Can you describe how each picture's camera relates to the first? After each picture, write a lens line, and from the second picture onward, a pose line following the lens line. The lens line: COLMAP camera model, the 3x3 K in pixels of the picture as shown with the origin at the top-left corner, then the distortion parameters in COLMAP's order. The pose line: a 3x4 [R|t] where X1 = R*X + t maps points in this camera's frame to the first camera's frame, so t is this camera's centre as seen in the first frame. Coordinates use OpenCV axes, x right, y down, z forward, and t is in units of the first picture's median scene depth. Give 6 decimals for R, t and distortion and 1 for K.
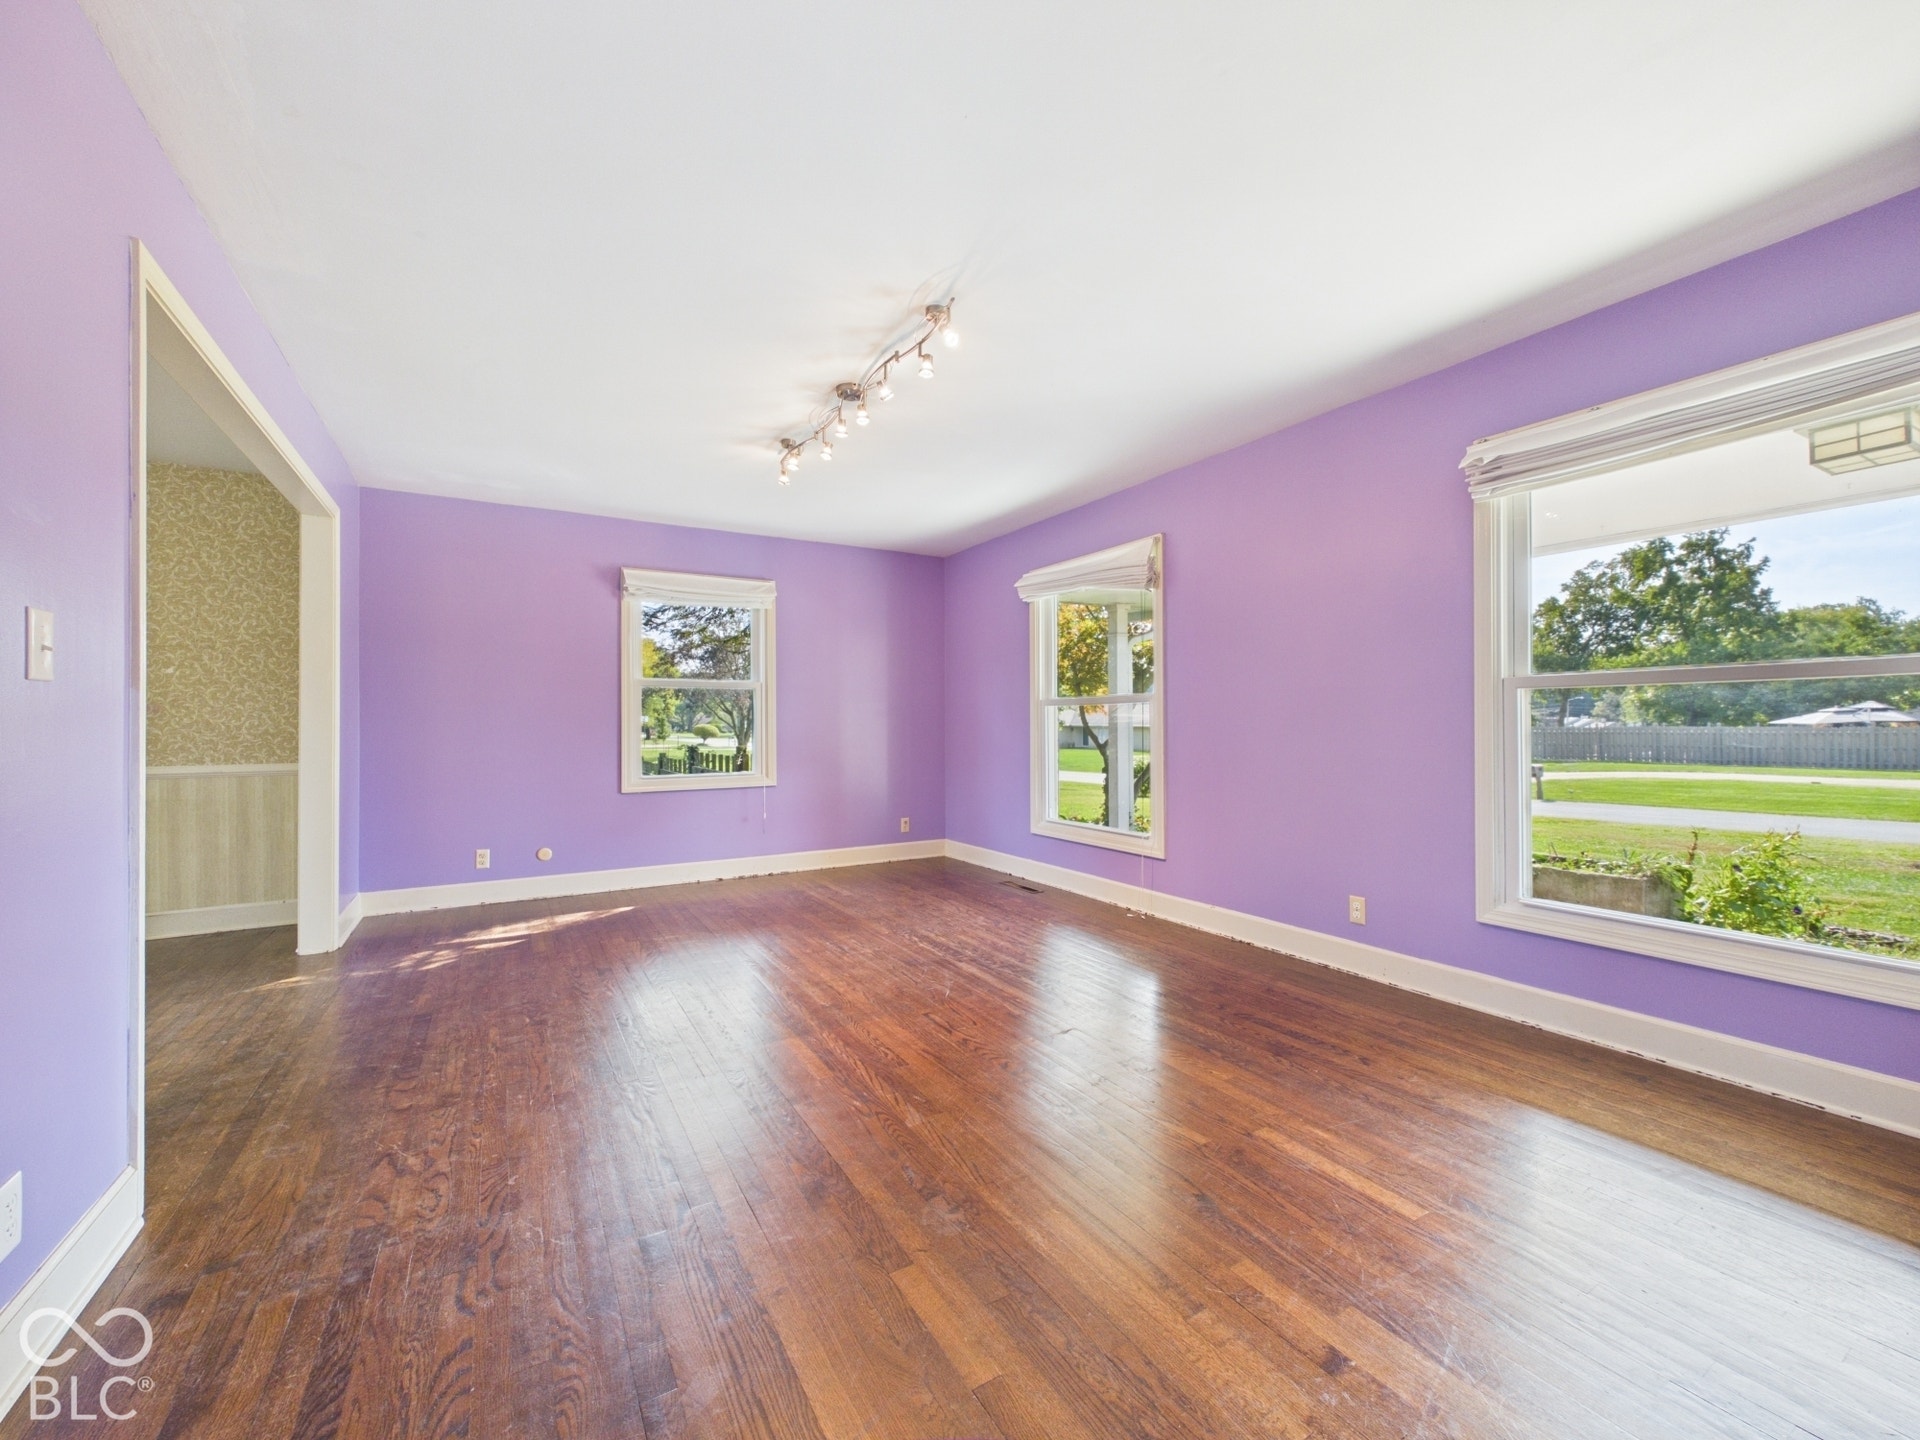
lens RADIAL K [[771.8, 0, 949.7], [0, 771.8, 716.6], [0, 0, 1]] dist [0.001566, 0.000193]
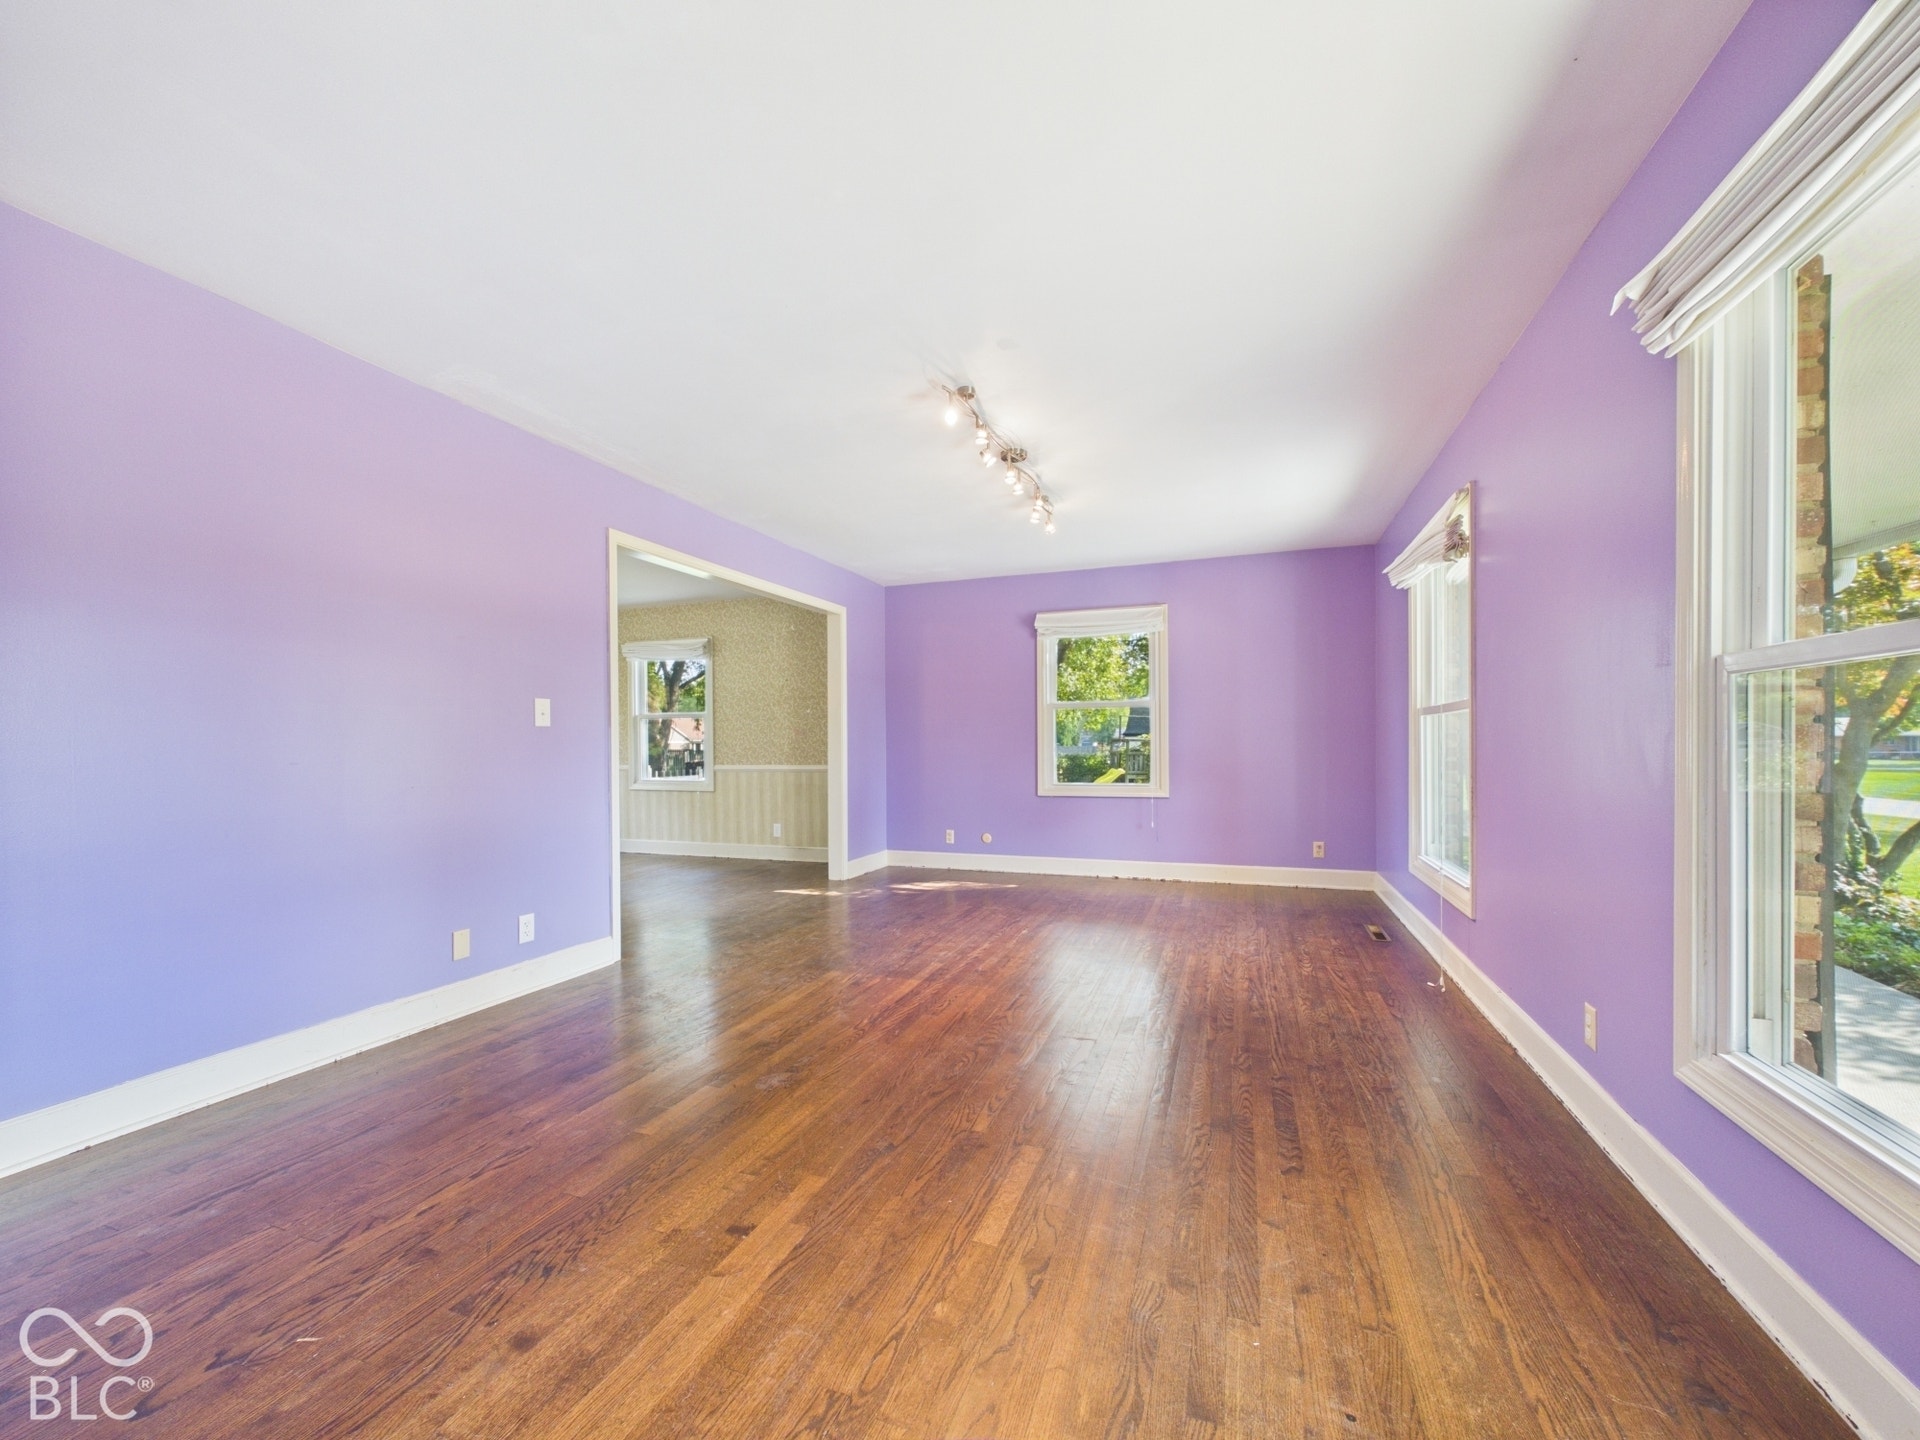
lens RADIAL K [[771.8, 0, 970.1], [0, 771.8, 748.5], [0, 0, 1]] dist [0.001566, 0.000193]
pose [[0.636123, 0.005316, -0.771569, 0.641387], [0.014427, 0.999720, 0.018782, -0.002891], [0.771453, -0.023079, 0.635868, 0.175328]]
